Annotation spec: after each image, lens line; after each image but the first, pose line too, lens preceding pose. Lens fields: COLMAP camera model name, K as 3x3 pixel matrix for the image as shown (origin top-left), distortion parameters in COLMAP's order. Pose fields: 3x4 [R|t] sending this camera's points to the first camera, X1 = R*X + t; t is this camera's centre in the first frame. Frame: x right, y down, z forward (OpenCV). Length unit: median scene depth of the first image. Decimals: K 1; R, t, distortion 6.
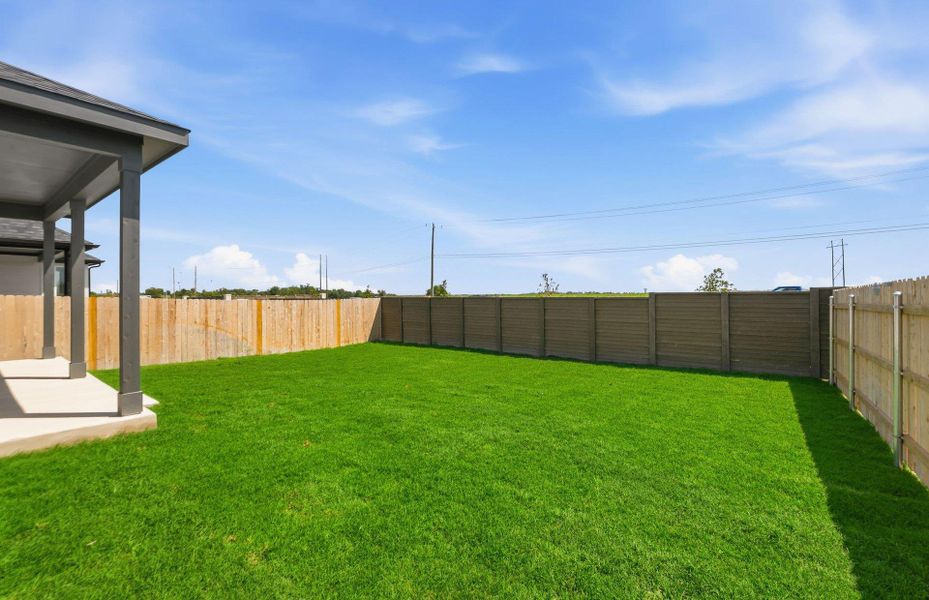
lens RADIAL K [[392.9, 0, 466.8], [0, 392.9, 293.9], [0, 0, 1]] dist [-0.007986, 0.000667]
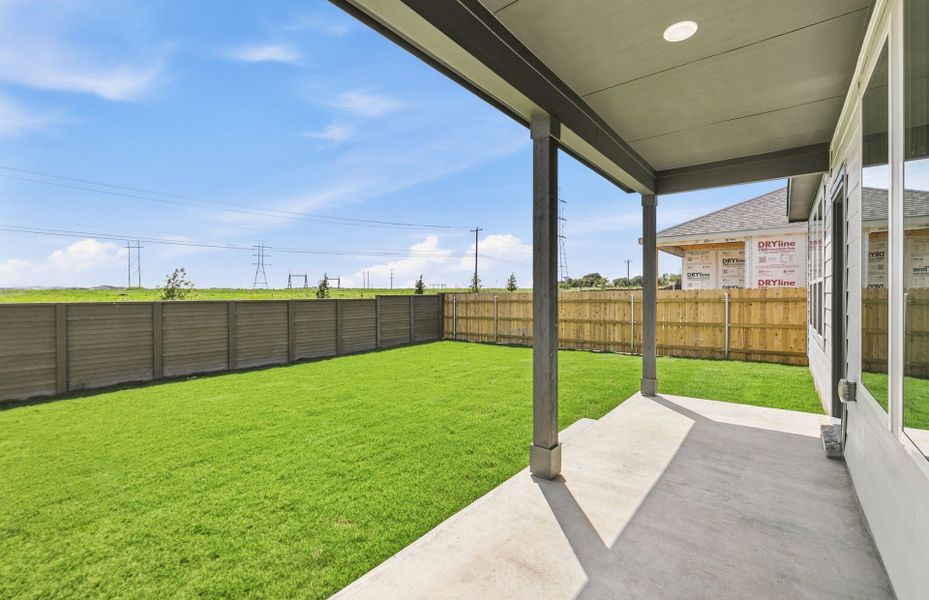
lens RADIAL K [[392.9, 0, 471.8], [0, 392.9, 296.0], [0, 0, 1]] dist [-0.007986, 0.000667]
pose [[0.036056, -0.004762, 0.999338, -0.643307], [-0.004799, 0.999976, 0.004938, -0.006742], [-0.999338, -0.004974, 0.036033, 0.461299]]
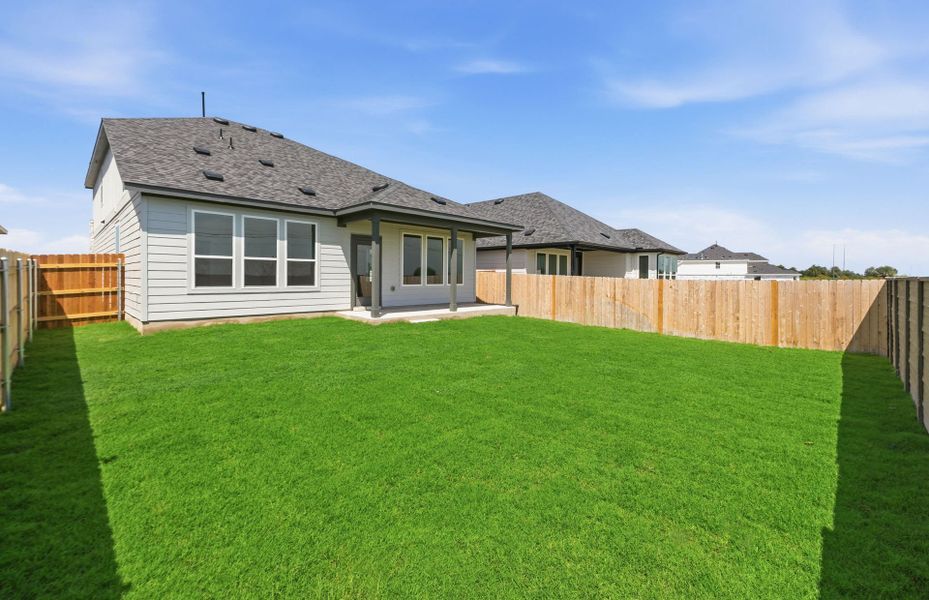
lens RADIAL K [[392.9, 0, 468.0], [0, 392.9, 288.7], [0, 0, 1]] dist [-0.007986, 0.000667]
pose [[-0.126823, 0.032201, -0.991403, 0.482838], [-0.004122, 0.999447, 0.032989, 0.008197], [0.991917, 0.008271, -0.126620, 0.576788]]
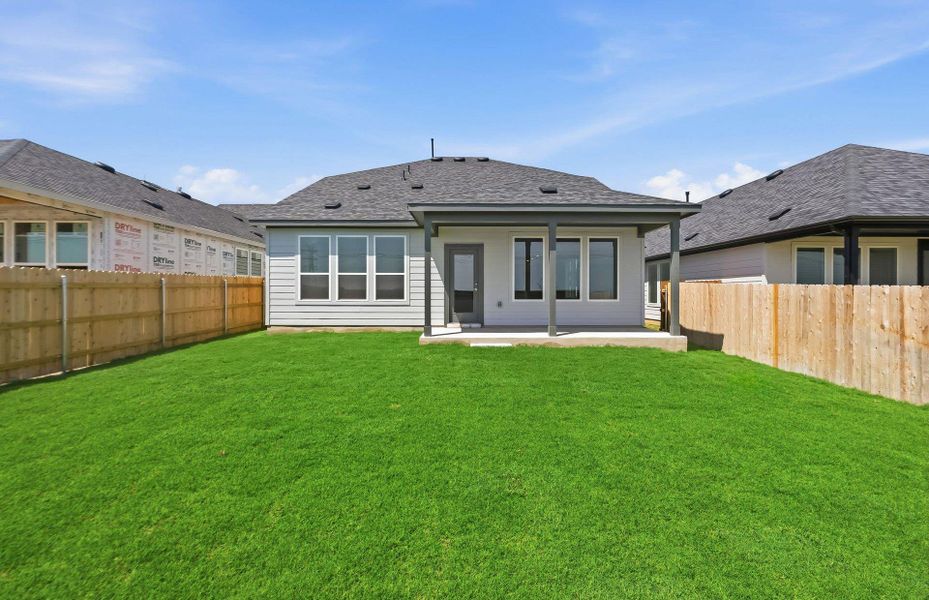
lens RADIAL K [[392.9, 0, 465.0], [0, 392.9, 290.6], [0, 0, 1]] dist [-0.007986, 0.000667]
pose [[-0.800481, -0.001767, -0.599356, 0.096206], [0.003497, 0.999965, -0.007620, 0.018628], [0.599348, -0.008196, -0.800446, 0.873784]]
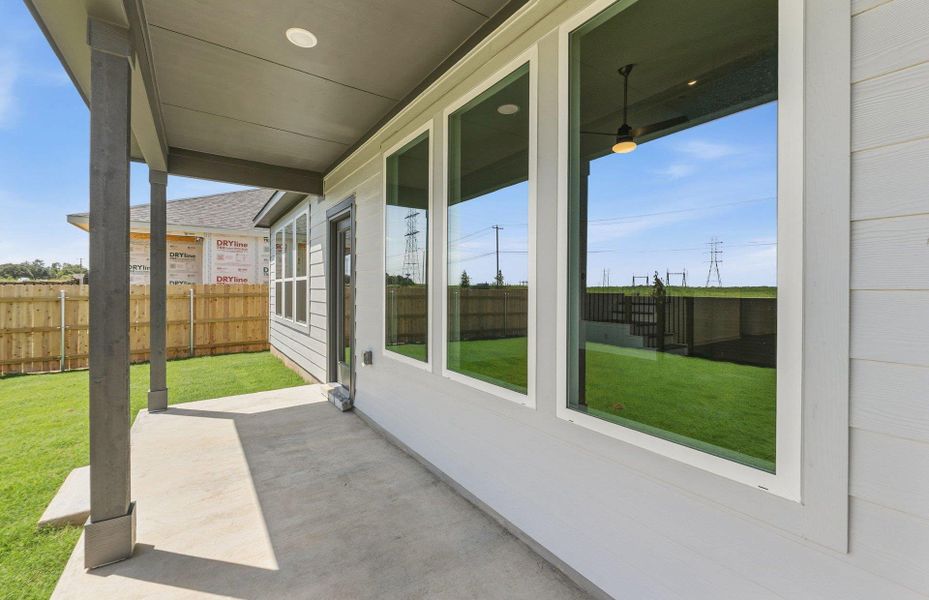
lens RADIAL K [[392.9, 0, 461.3], [0, 392.9, 294.1], [0, 0, 1]] dist [-0.007986, 0.000667]
pose [[-0.941381, -0.004759, 0.337311, -0.596387], [-0.003228, 0.999982, 0.005101, -0.006421], [-0.337329, 0.003713, -0.941380, 0.517231]]
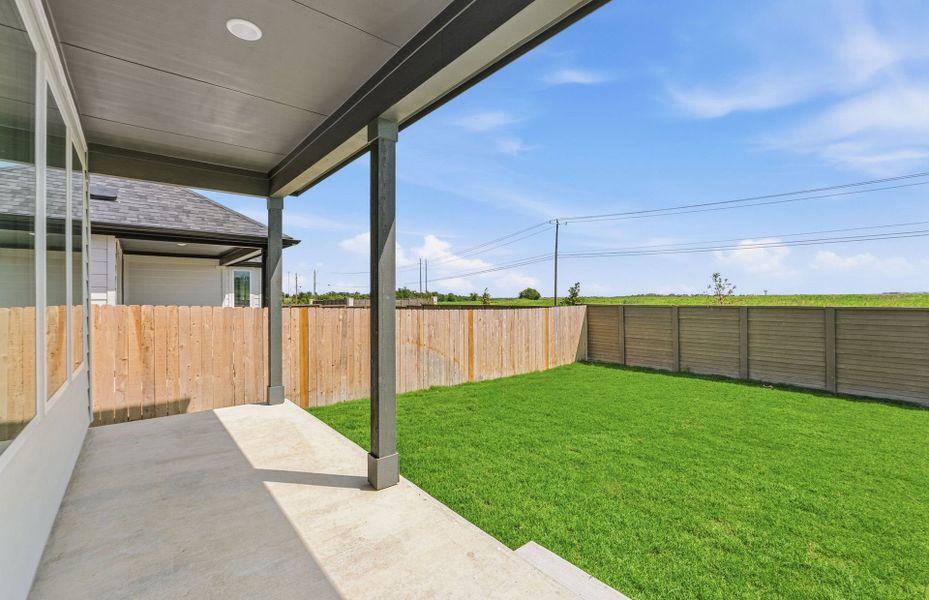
lens RADIAL K [[392.9, 0, 465.8], [0, 392.9, 296.9], [0, 0, 1]] dist [-0.007986, 0.000667]
pose [[0.976002, -0.001026, -0.217758, -0.338134], [0.001355, 0.999998, 0.001358, -0.009110], [0.217756, -0.001621, 0.976002, 0.232279]]
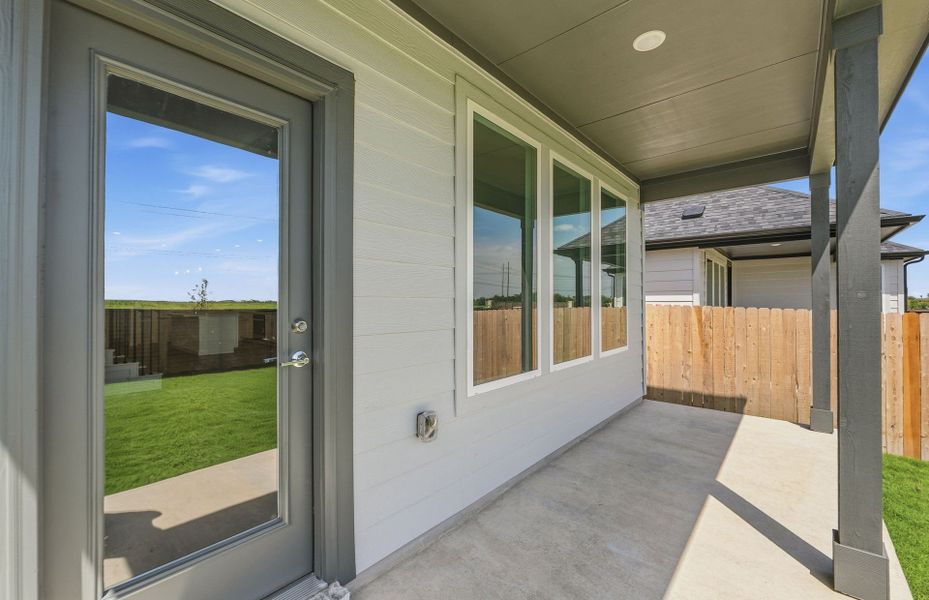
lens RADIAL K [[392.9, 0, 469.3], [0, 392.9, 300.3], [0, 0, 1]] dist [-0.007986, 0.000667]
pose [[-0.040329, -0.003529, -0.999180, -0.288055], [0.005711, 0.999977, -0.003763, -0.006867], [0.999170, -0.005858, -0.040308, 0.299384]]
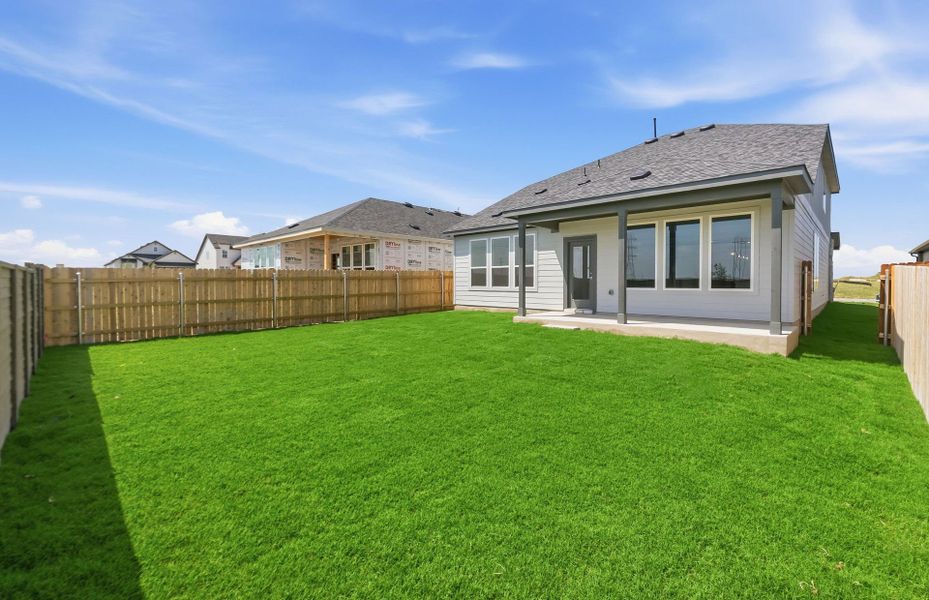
lens RADIAL K [[392.9, 0, 461.9], [0, 392.9, 291.3], [0, 0, 1]] dist [-0.007986, 0.000667]
pose [[-0.989337, -0.000158, 0.145646, -0.249920], [0.002620, 0.999818, 0.018876, 0.021999], [-0.145622, 0.019056, -0.989157, 1.135058]]
